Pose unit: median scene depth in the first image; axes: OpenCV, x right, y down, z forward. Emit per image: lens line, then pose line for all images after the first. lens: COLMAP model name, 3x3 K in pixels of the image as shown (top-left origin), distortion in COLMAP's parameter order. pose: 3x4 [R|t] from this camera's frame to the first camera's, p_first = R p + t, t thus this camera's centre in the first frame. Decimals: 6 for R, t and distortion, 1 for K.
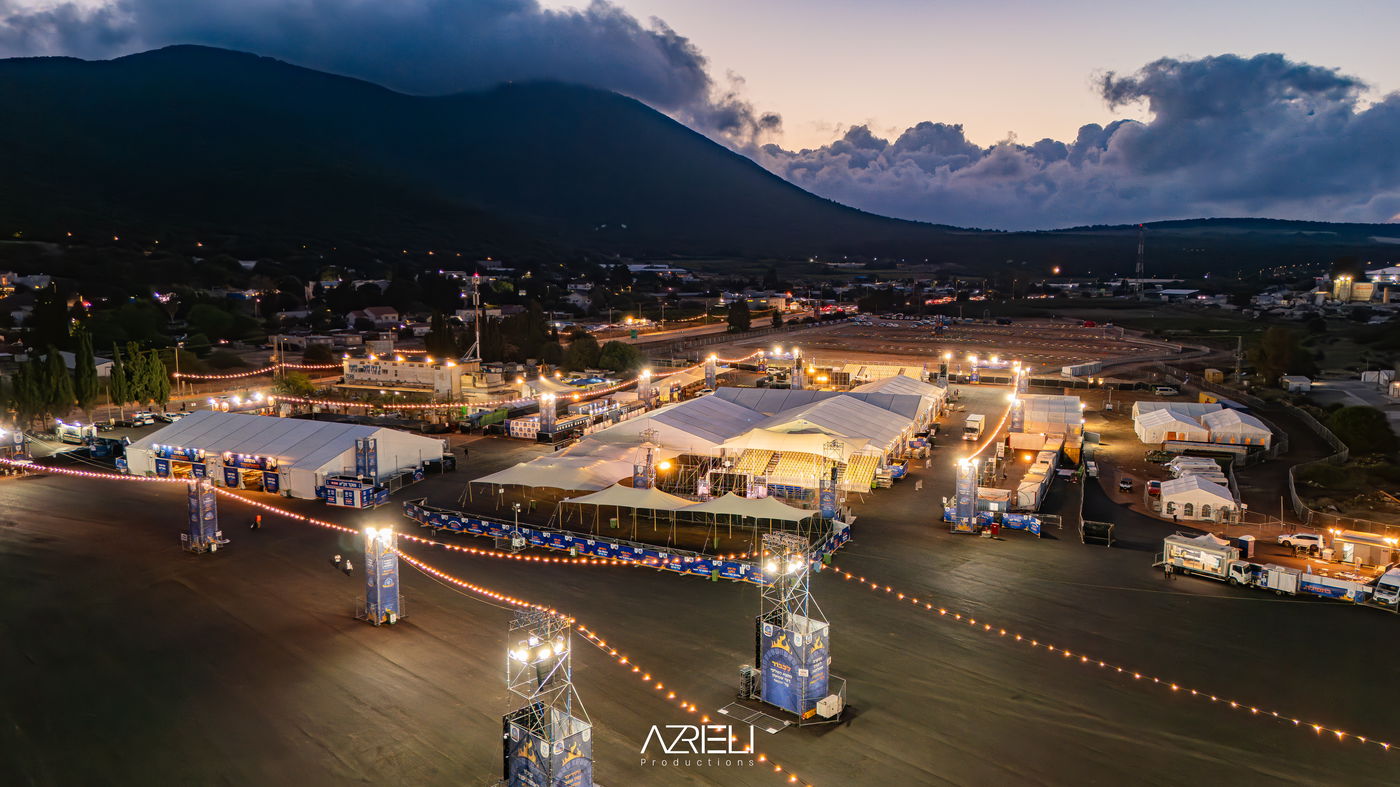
lens RADIAL K [[1020.8, 0, 701.5], [0, 1020.8, 388.7], [0, 0, 1]] dist [0.029562, -0.008668]
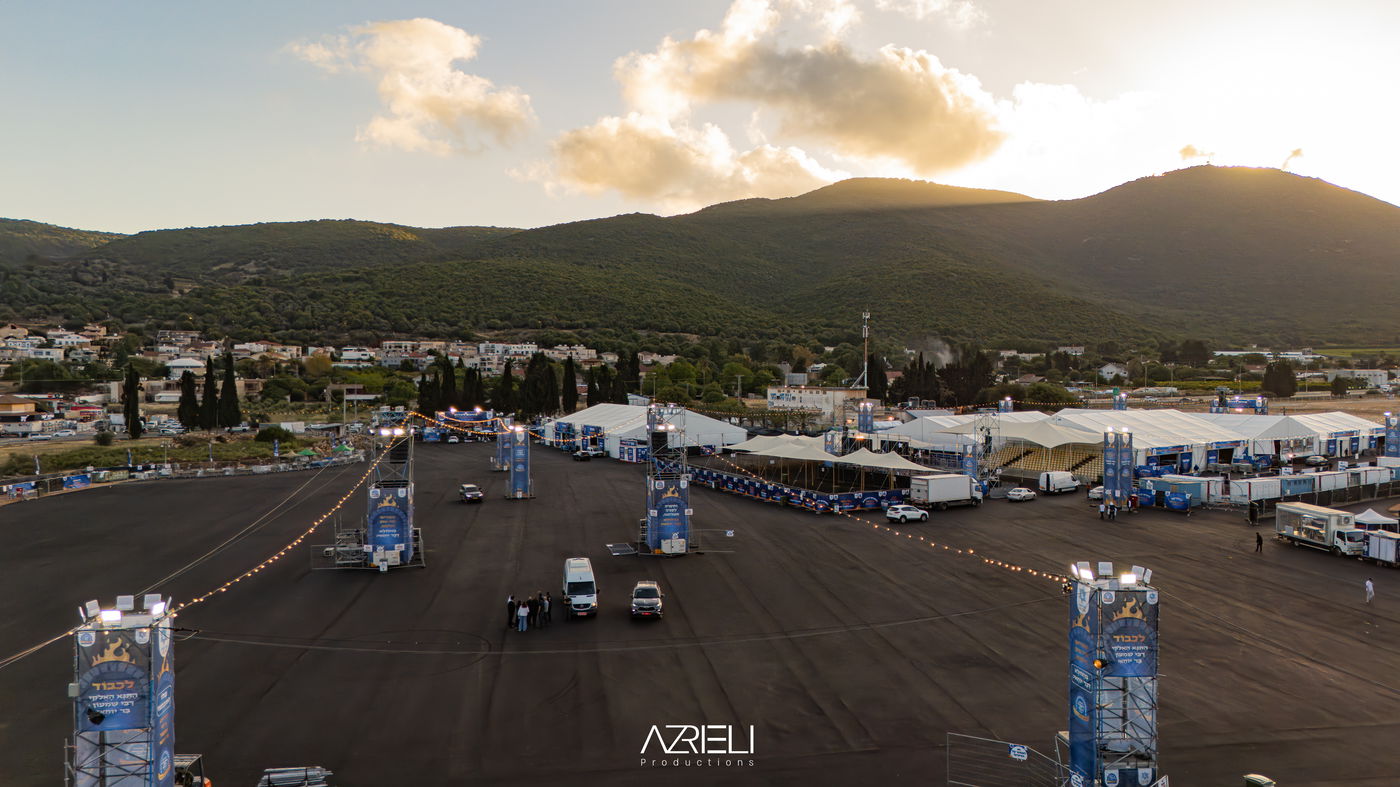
lens RADIAL K [[1020.8, 0, 700.1], [0, 1020.8, 395.6], [0, 0, 1]] dist [0.029562, -0.008668]
pose [[0.808070, 0.008487, -0.589026, 0.162093], [-0.068125, 0.994534, -0.079128, 0.045254], [0.585135, 0.104068, 0.804231, 0.014251]]
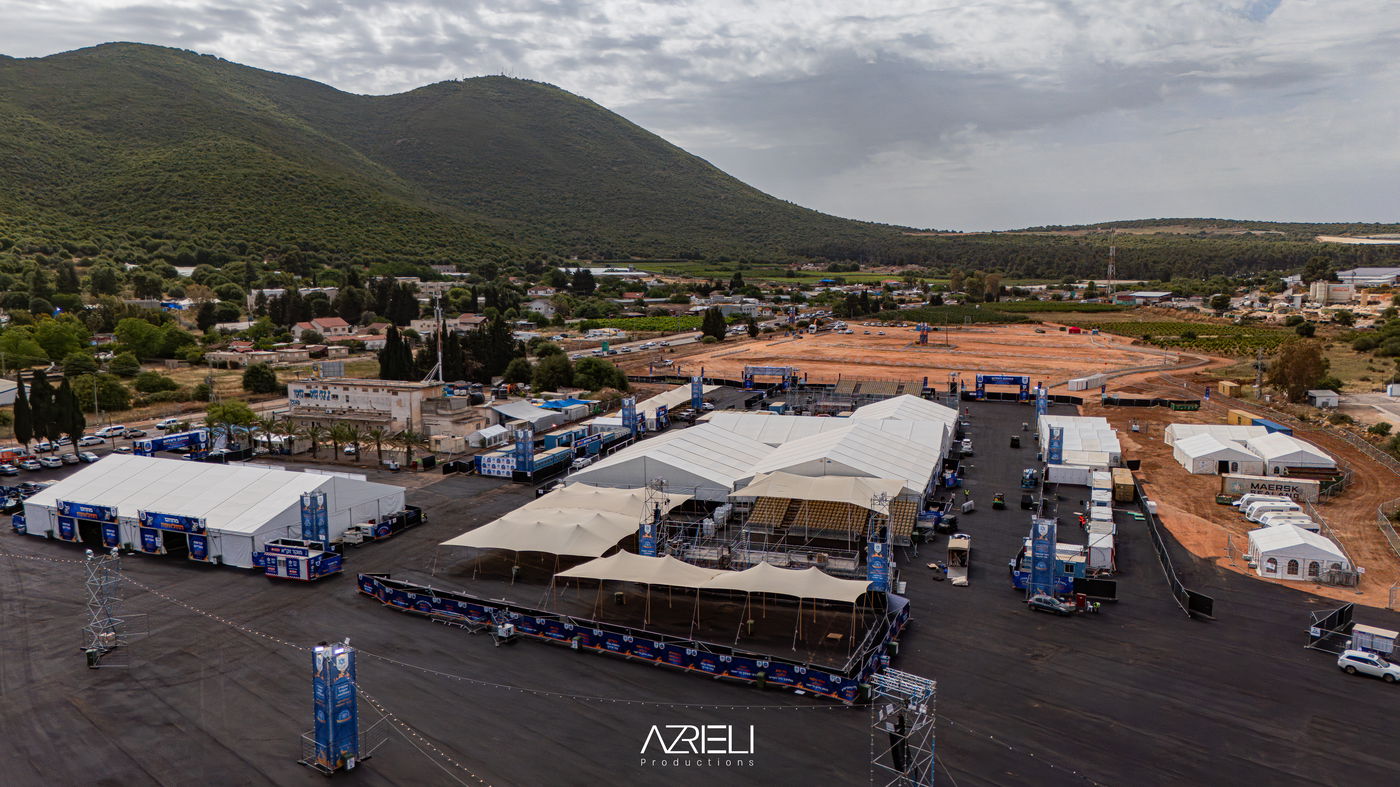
lens RADIAL K [[1020.8, 0, 699.9], [0, 1020.8, 392.0], [0, 0, 1]] dist [0.029562, -0.008668]
pose [[0.999040, -0.009966, 0.042647, -0.017734], [0.009860, 0.999948, 0.002684, -0.011942], [-0.042672, -0.002261, 0.999087, 0.056360]]
